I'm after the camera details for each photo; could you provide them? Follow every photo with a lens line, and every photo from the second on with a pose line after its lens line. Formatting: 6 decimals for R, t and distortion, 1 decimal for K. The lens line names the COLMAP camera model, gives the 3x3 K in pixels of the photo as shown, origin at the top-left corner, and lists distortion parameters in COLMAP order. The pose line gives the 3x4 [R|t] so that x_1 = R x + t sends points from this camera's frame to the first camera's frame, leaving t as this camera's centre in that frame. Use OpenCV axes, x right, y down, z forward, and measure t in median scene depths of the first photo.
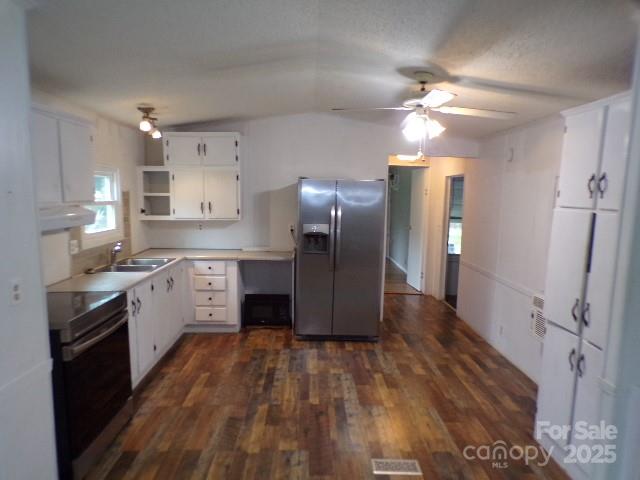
lens RADIAL K [[434.7, 0, 320.8], [0, 434.7, 247.2], [0, 0, 1]] dist [-0.022796, 0.000132]
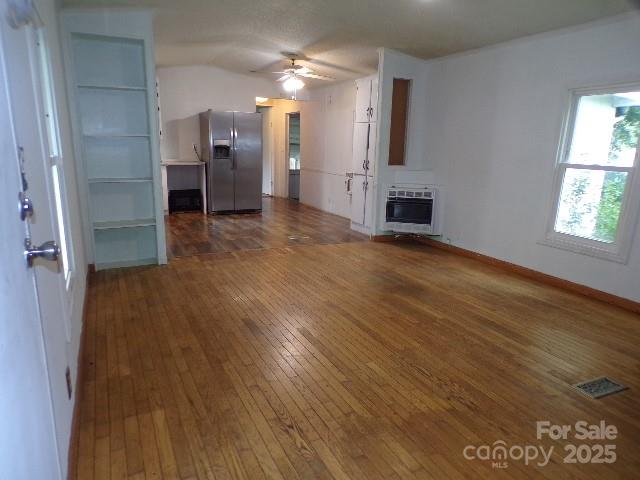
lens RADIAL K [[440.5, 0, 316.1], [0, 440.5, 243.0], [0, 0, 1]] dist [-0.011476, 0.000268]
pose [[0.910716, -0.093294, 0.402359, -0.357611], [0.048988, 0.991678, 0.119057, 0.139622], [-0.410118, -0.088717, 0.907707, -0.607768]]
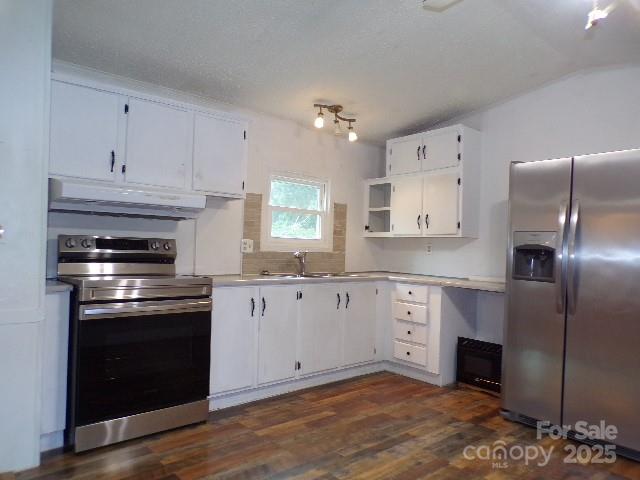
lens RADIAL K [[440.5, 0, 316.1], [0, 440.5, 243.0], [0, 0, 1]] dist [-0.011476, 0.000268]
pose [[0.641804, 0.002256, -0.766865, 0.254062], [-0.120427, 0.987885, -0.097882, 0.056972], [0.757354, 0.155173, 0.634300, 0.340987]]
